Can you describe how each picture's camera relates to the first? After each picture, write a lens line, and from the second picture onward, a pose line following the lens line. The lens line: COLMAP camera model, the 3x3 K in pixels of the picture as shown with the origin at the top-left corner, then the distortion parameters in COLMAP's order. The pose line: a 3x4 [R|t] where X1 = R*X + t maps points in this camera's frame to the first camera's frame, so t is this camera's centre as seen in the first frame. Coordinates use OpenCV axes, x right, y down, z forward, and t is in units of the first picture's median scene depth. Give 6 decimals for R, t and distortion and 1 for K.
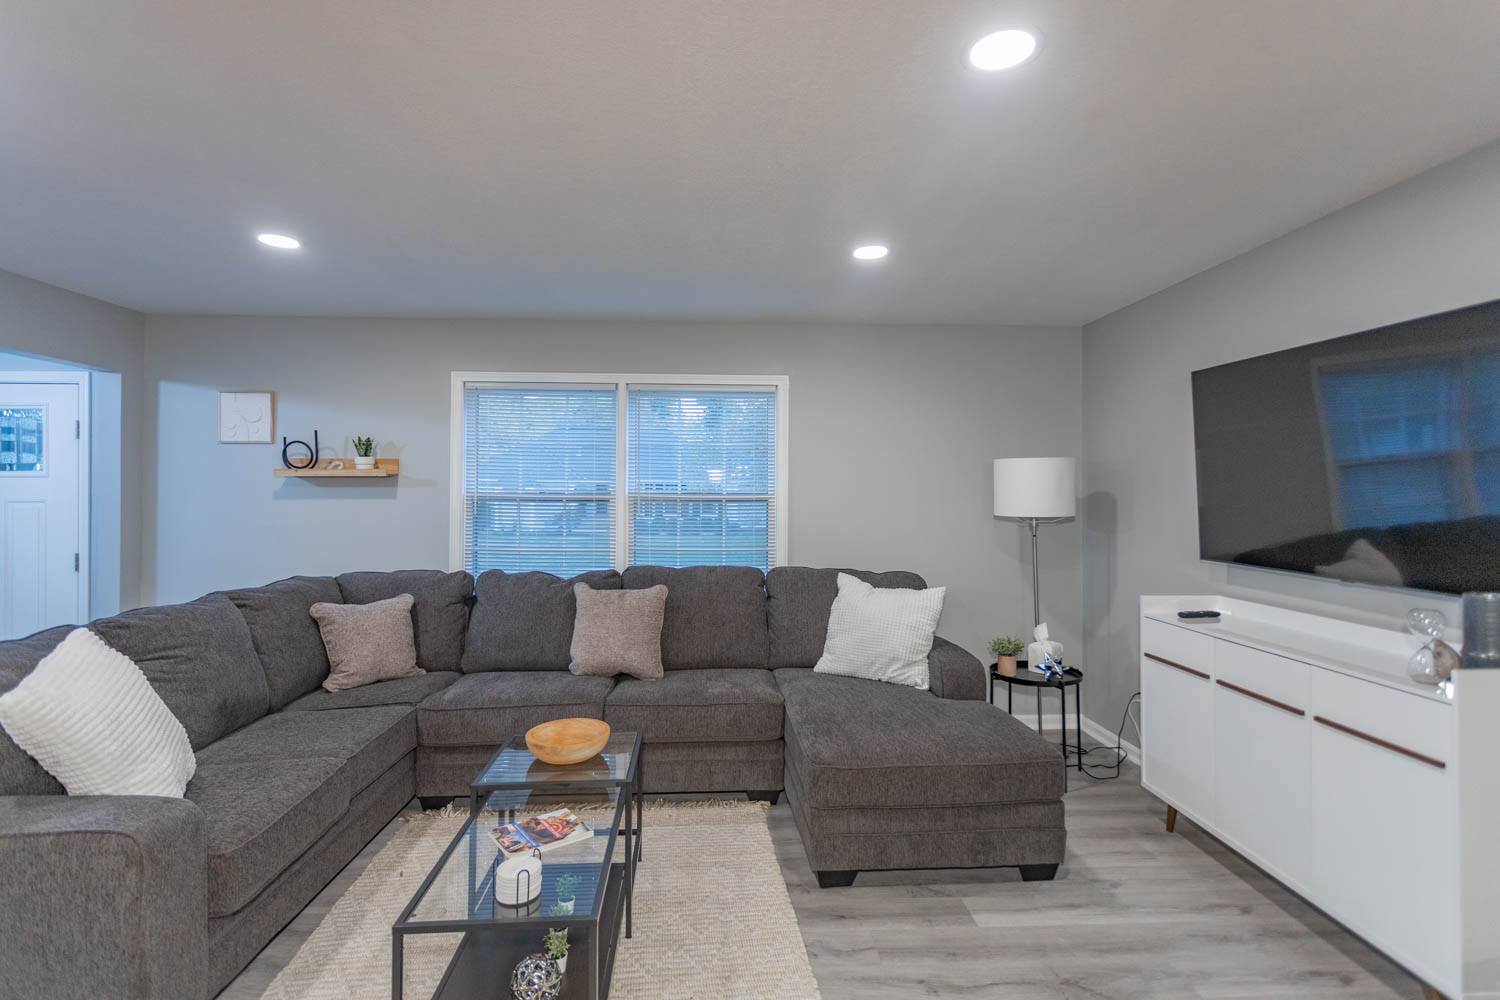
lens RADIAL K [[718.9, 0, 741.2], [0, 718.9, 492.8], [0, 0, 1]] dist [-0.000789, 0.000386]
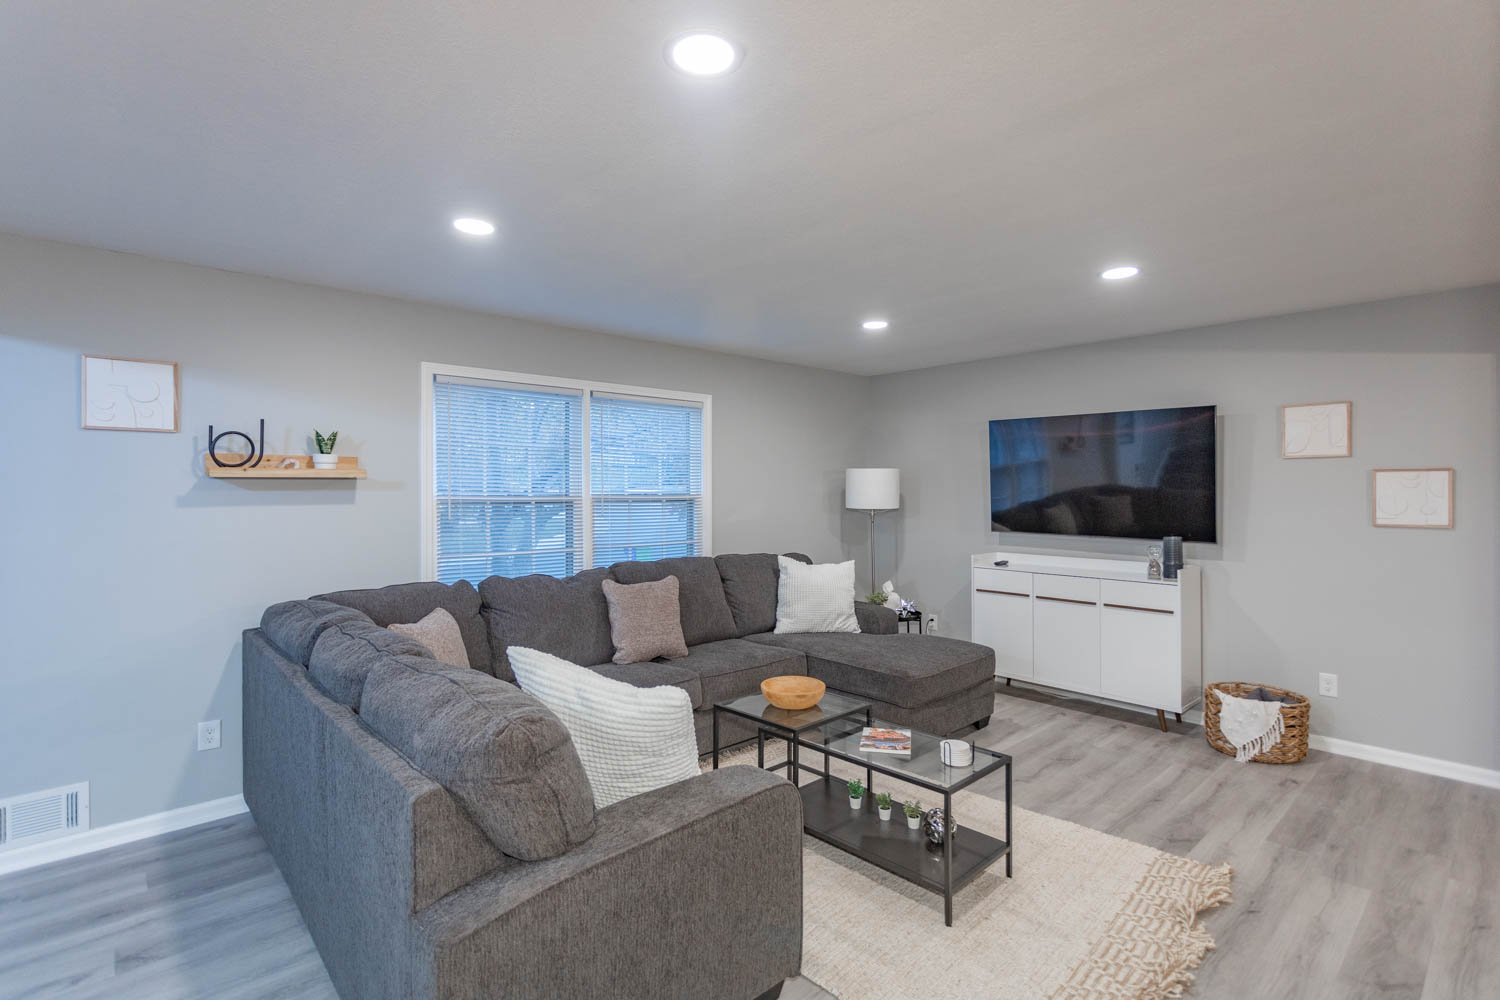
lens RADIAL K [[710.7, 0, 750.0], [0, 710.7, 500.0], [0, 0, 1]] dist [-0.001753, 0.000242]
pose [[0.772667, -0.013240, 0.634673, -0.671936], [0.004171, 0.999867, 0.015780, -0.008003], [-0.634797, -0.009545, 0.772620, 0.053352]]
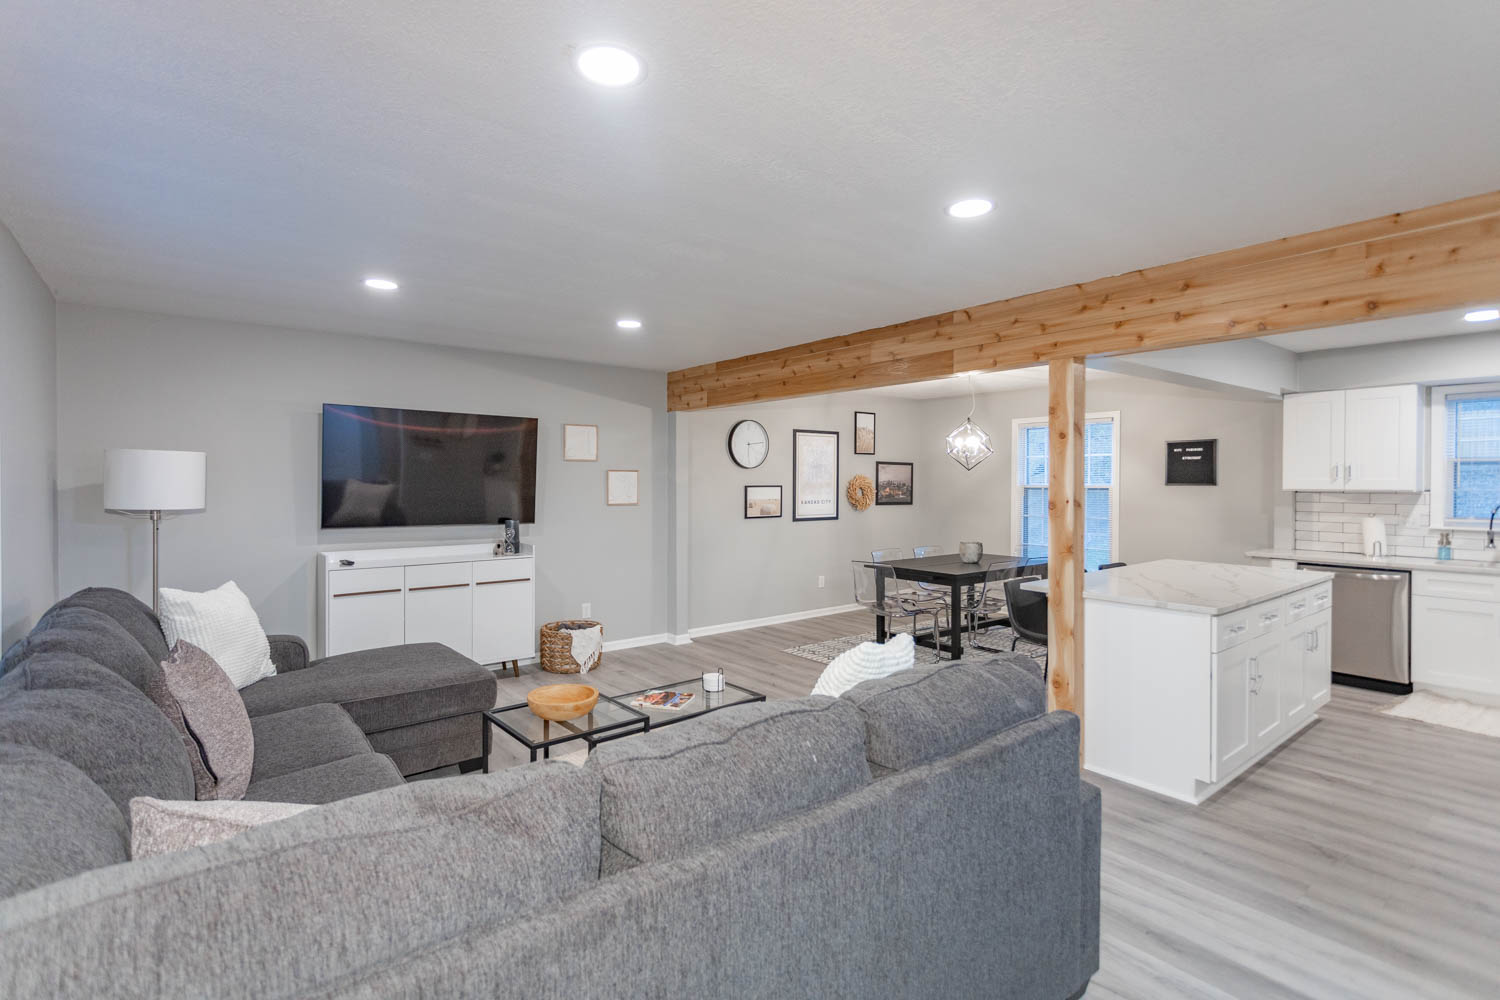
lens RADIAL K [[718.9, 0, 741.2], [0, 718.9, 492.8], [0, 0, 1]] dist [-0.000789, 0.000386]
pose [[-0.582308, -0.018700, 0.812753, -0.843706], [-0.004412, 0.999793, 0.019843, -0.012917], [-0.812956, 0.007969, -0.582270, 0.900364]]
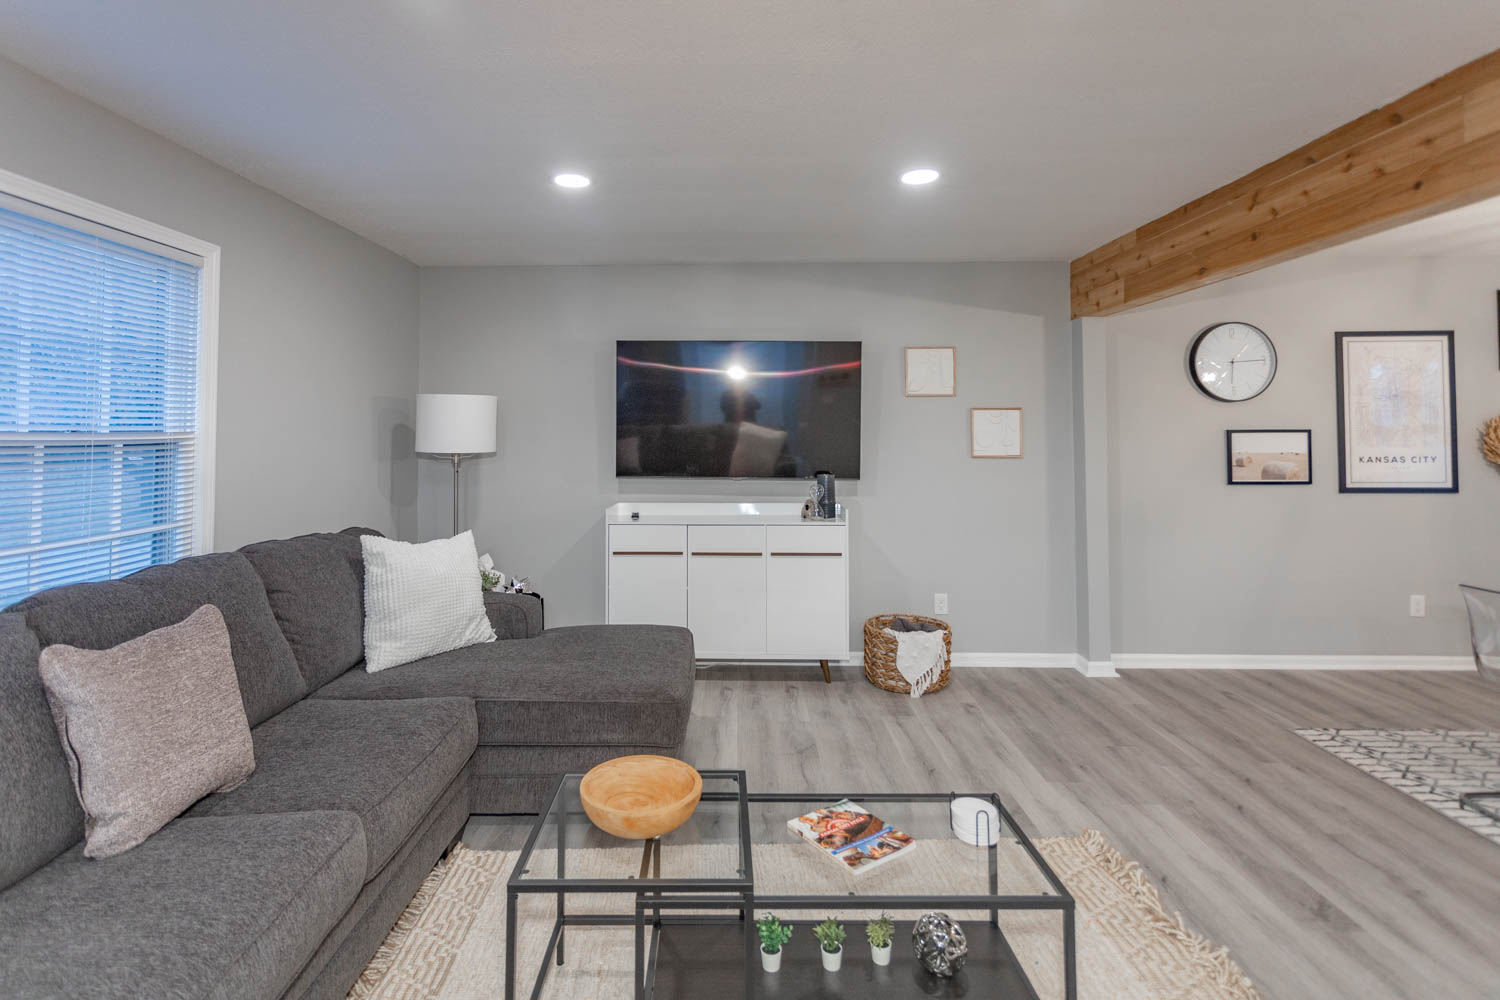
lens RADIAL K [[732.9, 0, 717.2], [0, 732.9, 407.6], [0, 0, 1]] dist [0.003638, 0.001236]
pose [[0.082329, 0.027671, 0.996221, -0.576174], [0.002672, 0.999605, -0.027986, -0.000648], [-0.996602, 0.004966, 0.082222, 0.537987]]
